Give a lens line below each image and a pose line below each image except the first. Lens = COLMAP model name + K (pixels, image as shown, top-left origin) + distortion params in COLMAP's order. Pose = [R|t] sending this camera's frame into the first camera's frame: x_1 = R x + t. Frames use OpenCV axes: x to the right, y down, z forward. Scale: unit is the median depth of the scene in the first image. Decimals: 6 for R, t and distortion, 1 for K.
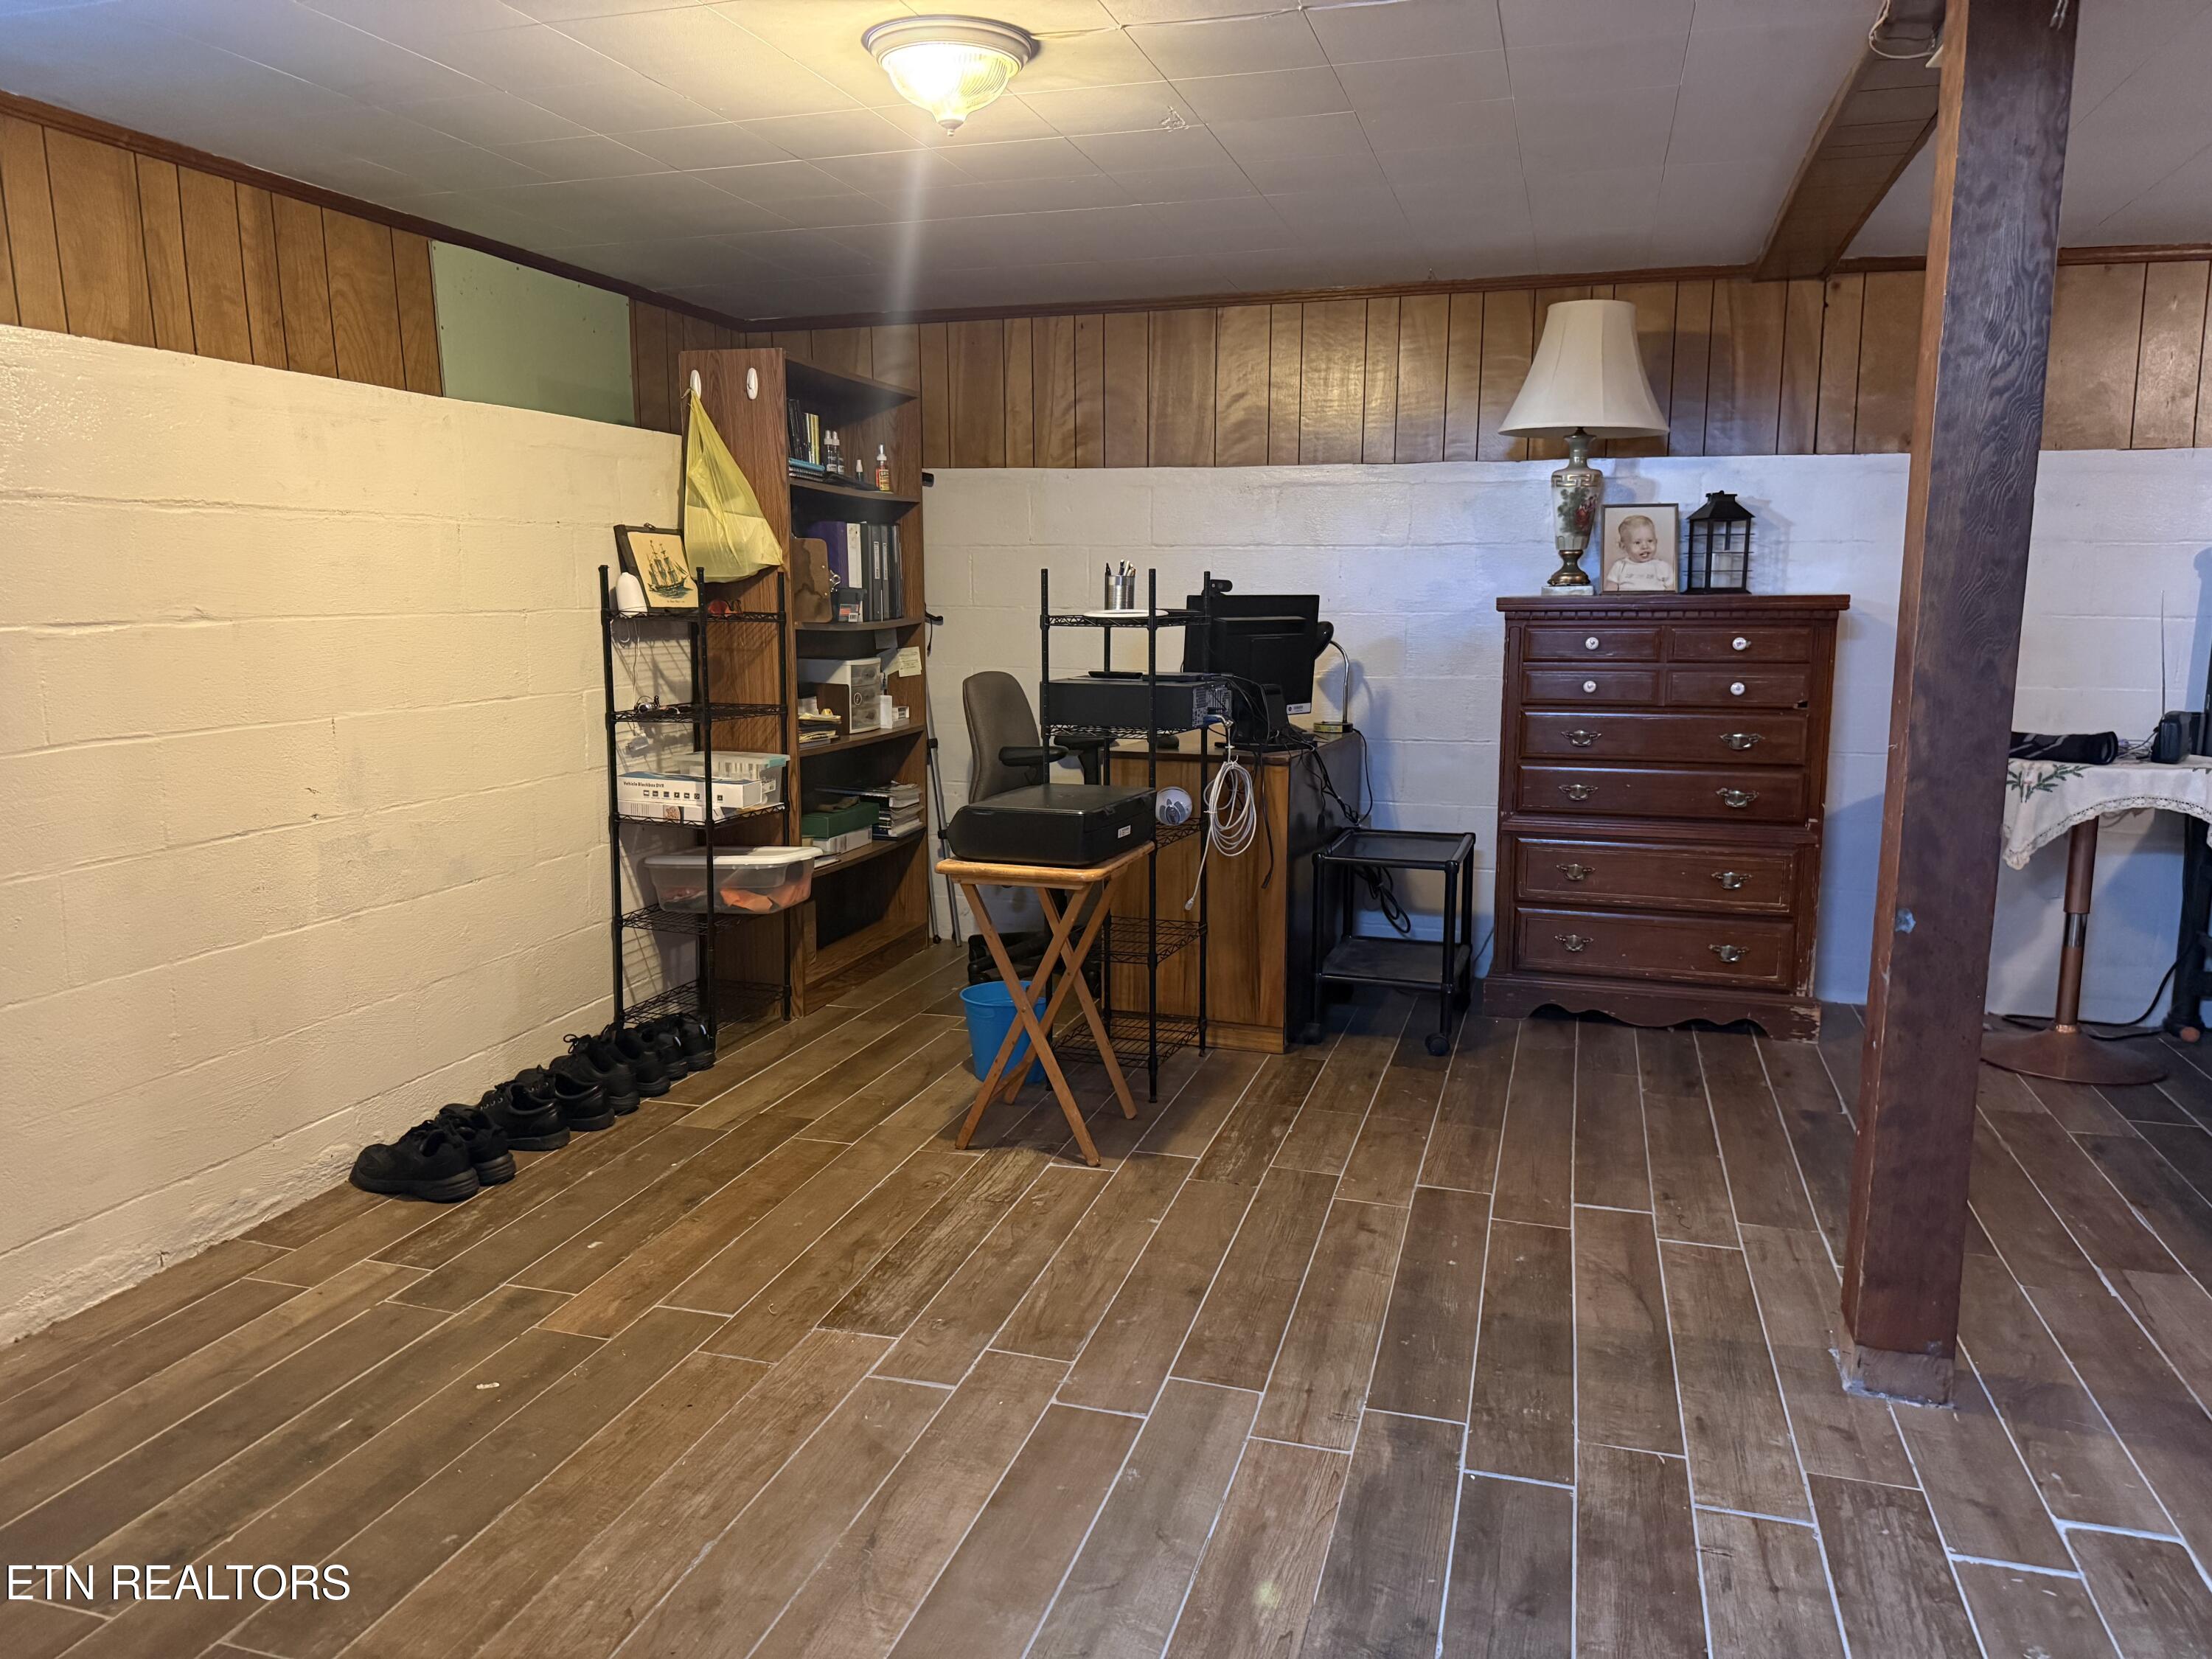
lens RADIAL K [[1537.9, 0, 1106.7], [0, 1537.9, 841.4], [0, 0, 1]] dist [0.043943, -0.074621]
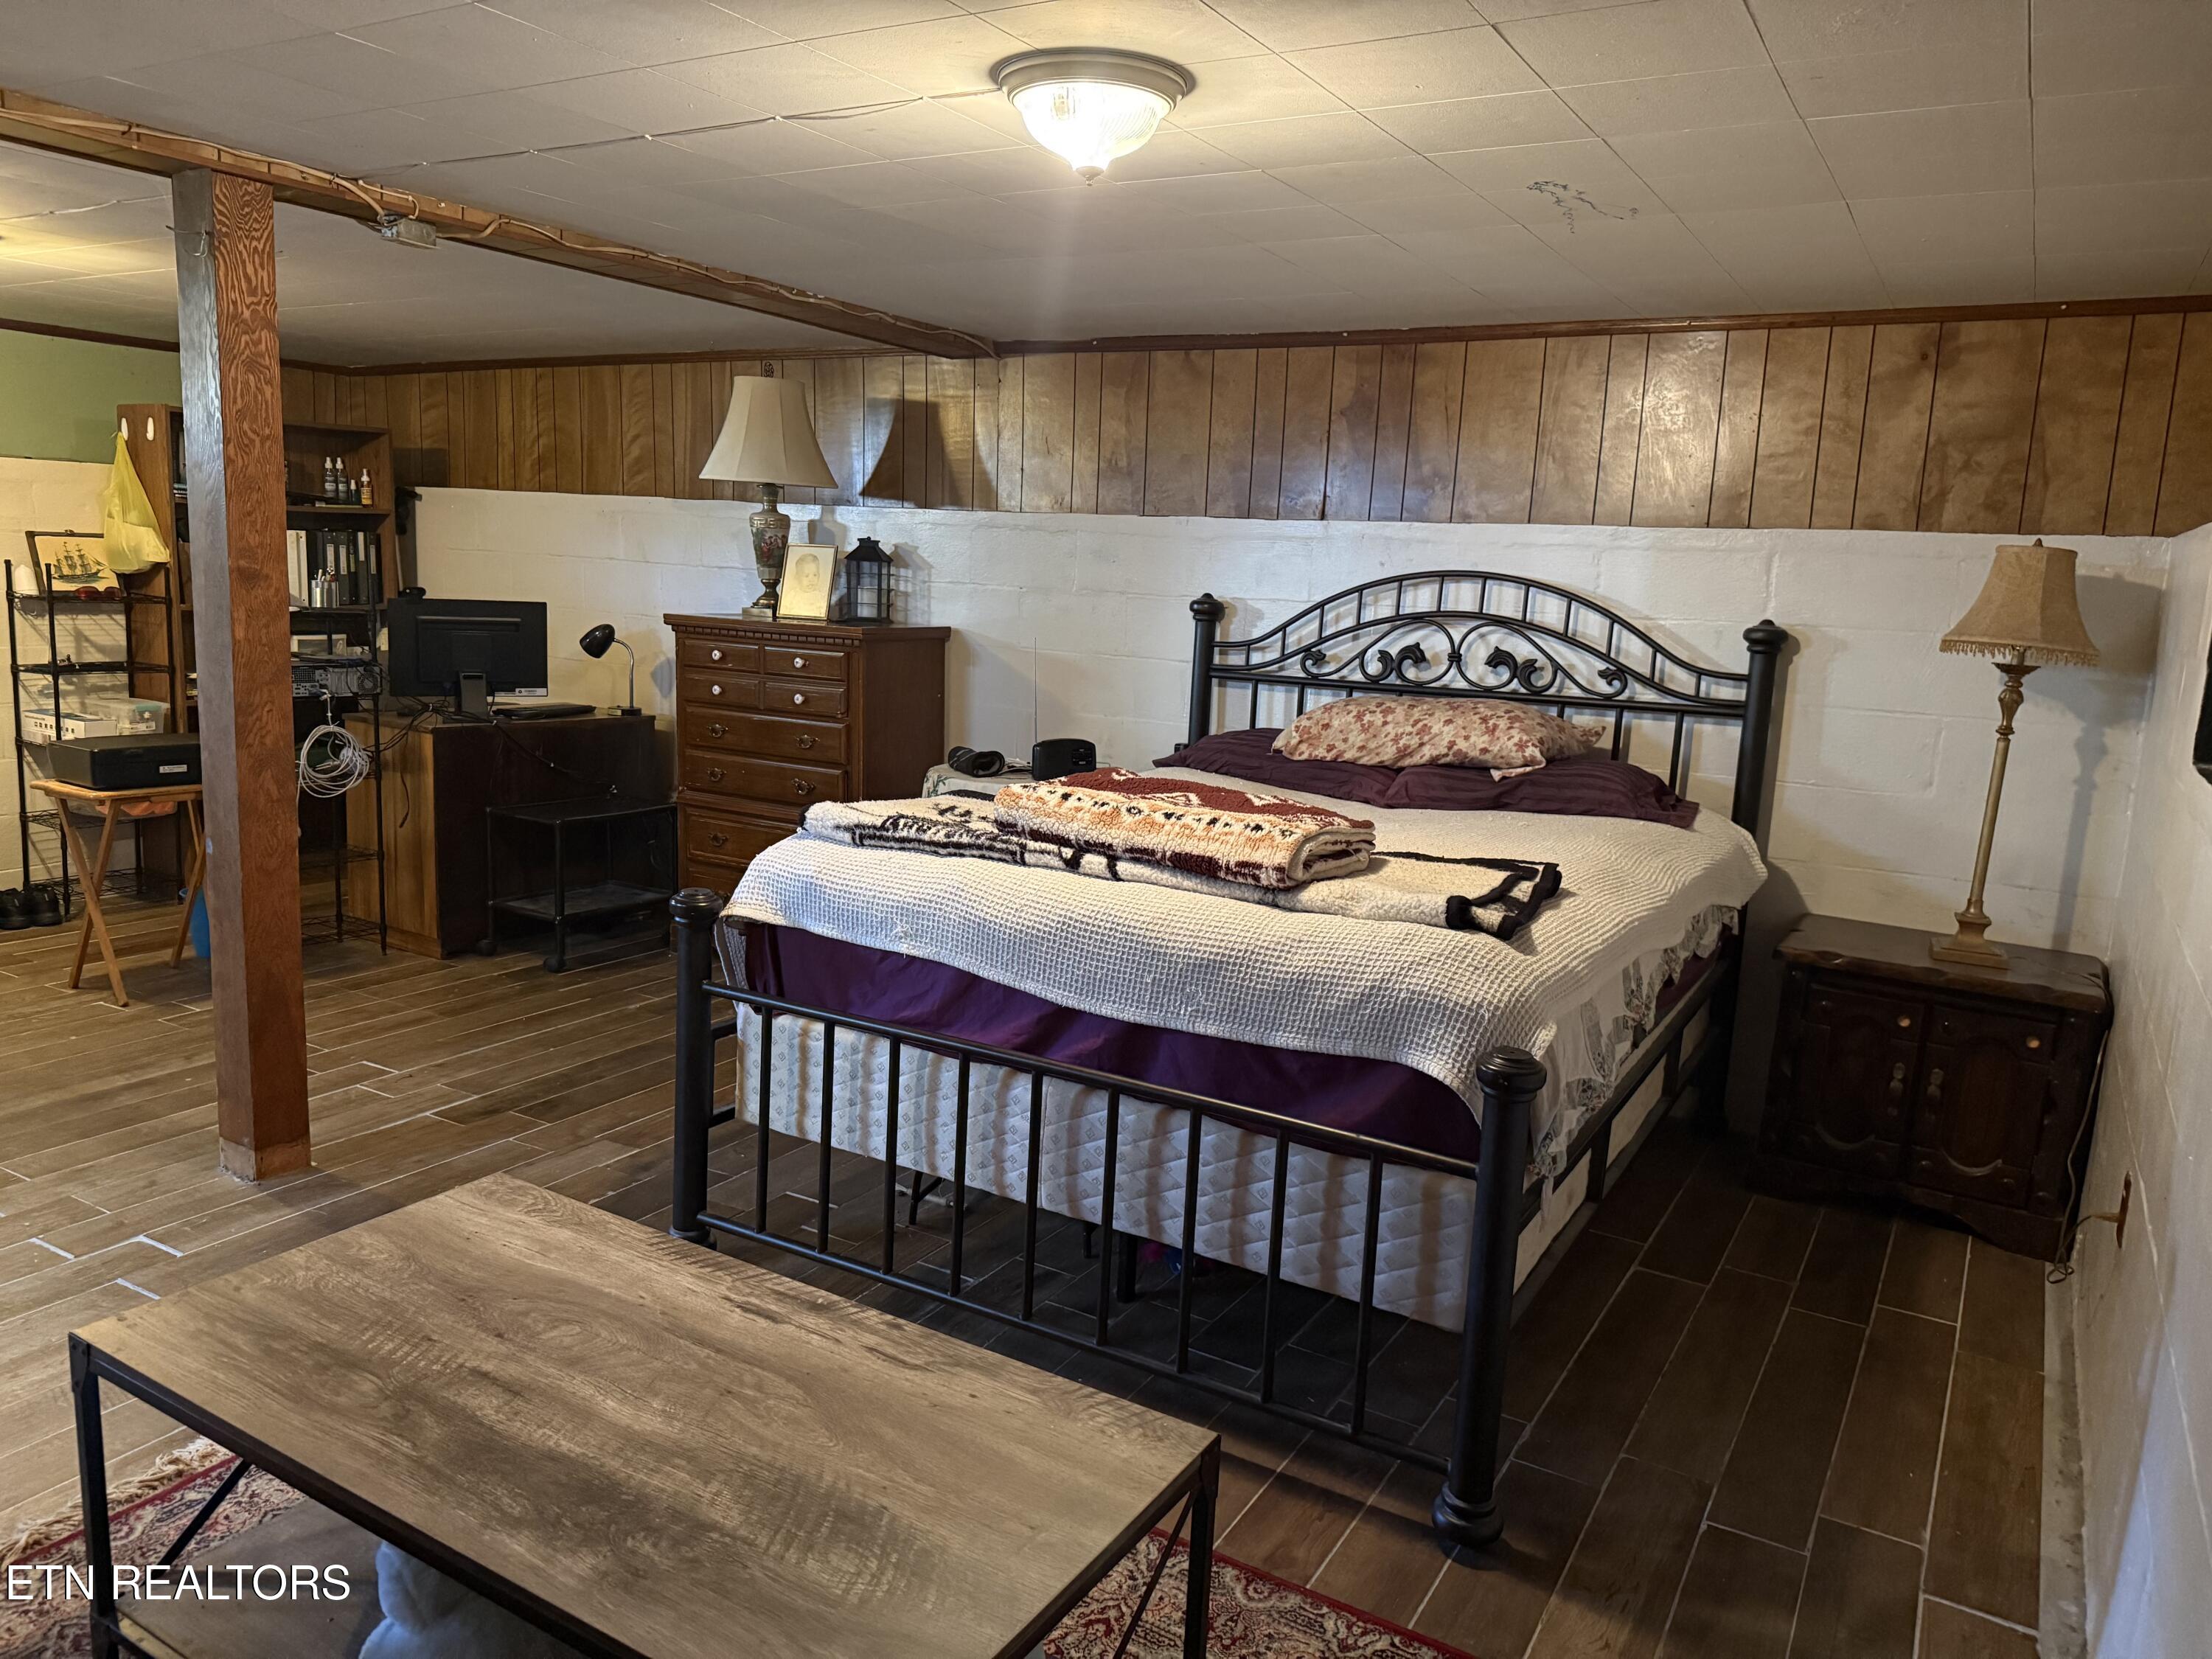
lens RADIAL K [[1537.9, 0, 1103.2], [0, 1537.9, 834.0], [0, 0, 1]] dist [0.043943, -0.074621]
pose [[0.975661, 0.079674, -0.204296, 0.879823], [-0.078107, 0.996821, 0.015736, -0.028485], [0.204900, 0.000604, 0.978783, -0.151279]]
